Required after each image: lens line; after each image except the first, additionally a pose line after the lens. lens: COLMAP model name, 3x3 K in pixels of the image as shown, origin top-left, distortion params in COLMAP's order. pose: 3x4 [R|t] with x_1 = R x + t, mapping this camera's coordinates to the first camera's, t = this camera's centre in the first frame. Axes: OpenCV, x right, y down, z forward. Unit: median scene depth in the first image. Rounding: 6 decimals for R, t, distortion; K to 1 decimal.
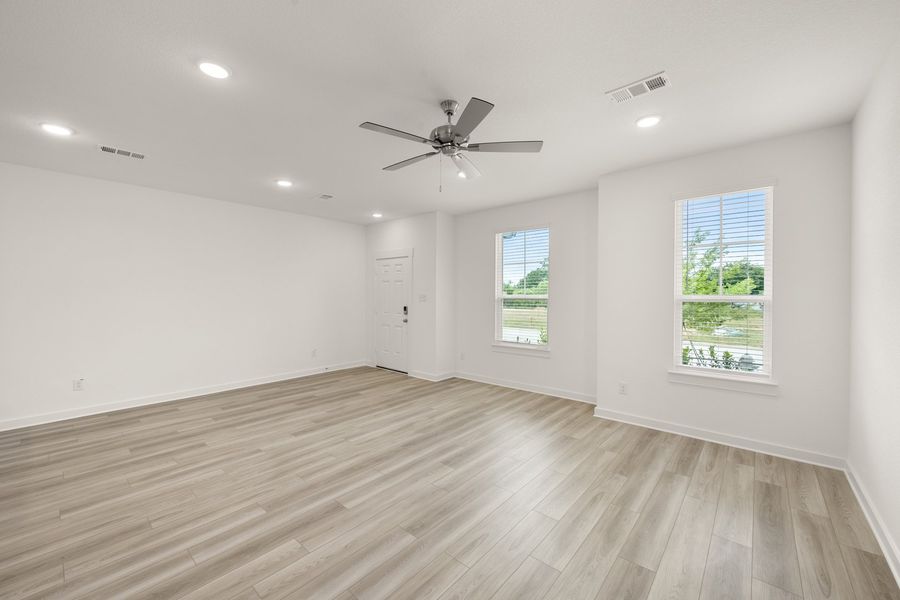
lens RADIAL K [[353.9, 0, 452.1], [0, 353.9, 295.8], [0, 0, 1]] dist [0.001409, 0.000069]
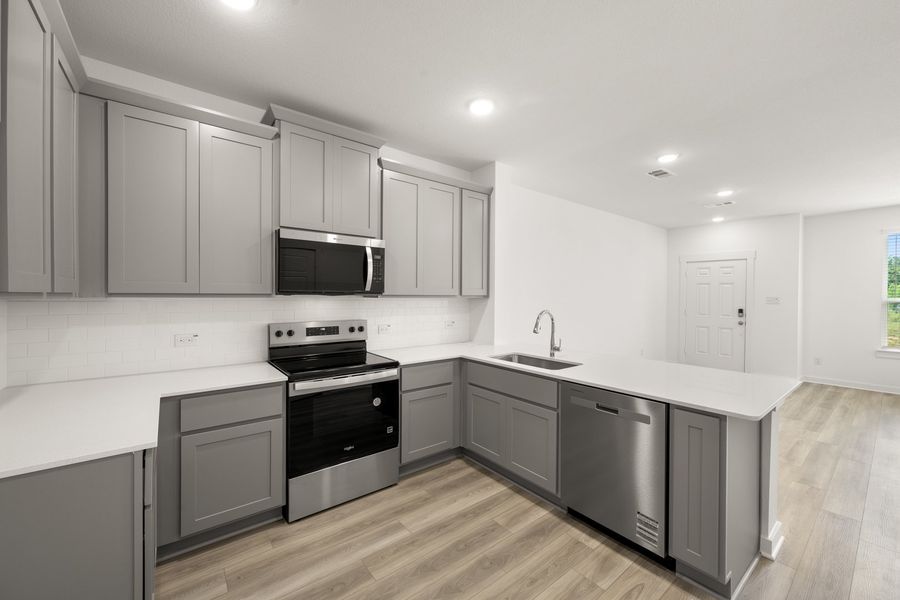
lens RADIAL K [[353.9, 0, 452.9], [0, 353.9, 297.7], [0, 0, 1]] dist [0.001409, 0.000069]
pose [[0.982680, 0.007861, -0.185144, -1.270886], [-0.006787, 0.999956, 0.006435, -0.004578], [0.185187, -0.005067, 0.982690, -0.229587]]
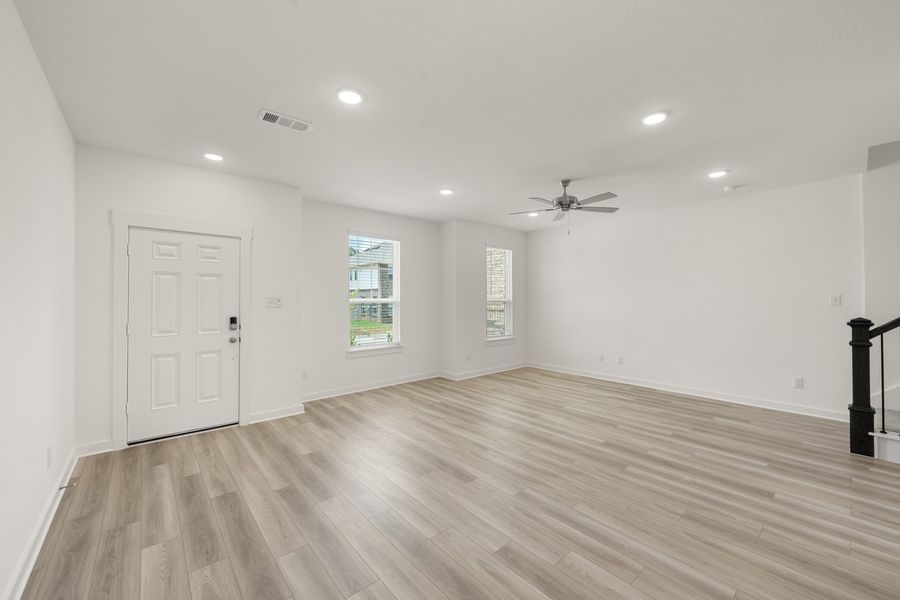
lens RADIAL K [[353.9, 0, 451.7], [0, 353.9, 297.5], [0, 0, 1]] dist [0.001409, 0.000069]
pose [[0.136515, 0.003154, 0.990633, -1.183451], [0.003493, 0.999987, -0.003665, -0.001630], [-0.990632, 0.003961, 0.136502, 0.912090]]
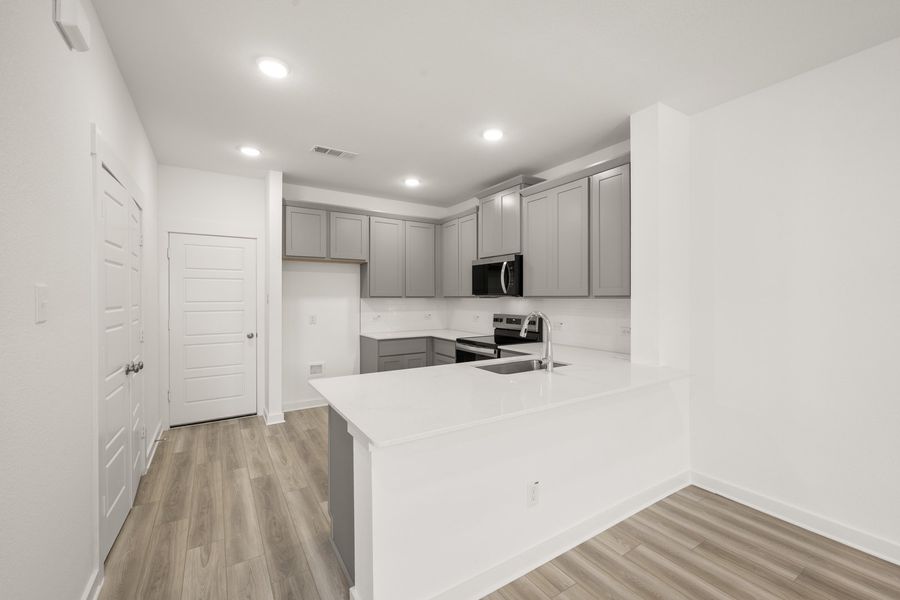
lens RADIAL K [[369.4, 0, 450.6], [0, 369.4, 298.2], [0, 0, 1]] dist [-0.001502, 0.001453]
pose [[-0.282125, 0.001219, -0.959377, -0.508710], [-0.001270, 0.999998, 0.001644, -0.000266], [0.959377, 0.001682, -0.282123, 0.614156]]
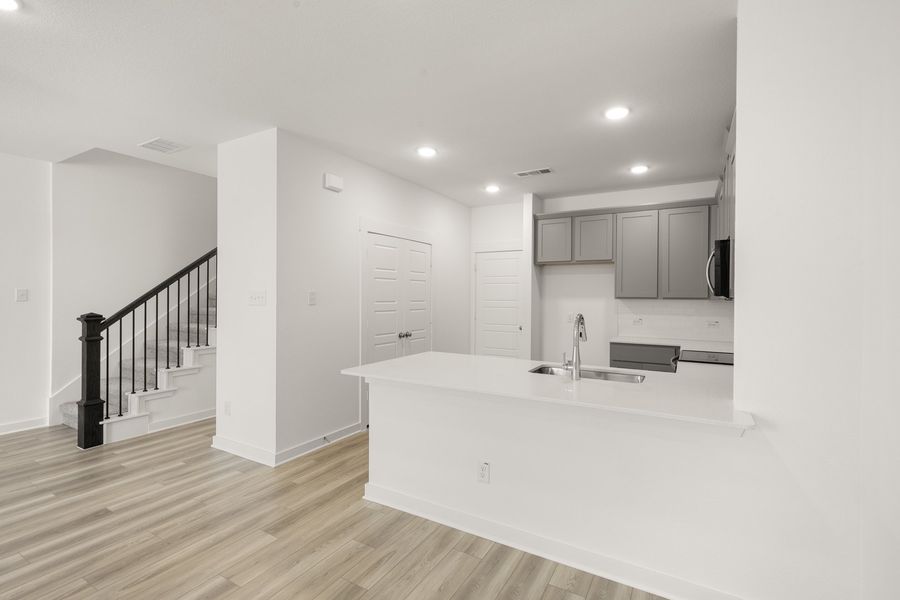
lens RADIAL K [[410.5, 0, 453.0], [0, 410.5, 297.5], [0, 0, 1]] dist [0.001258, 0.000870]
pose [[-0.981607, -0.009013, -0.190700, -0.871832], [-0.009728, 0.999949, 0.002814, -0.001583], [0.190665, 0.004617, -0.981644, 1.216996]]
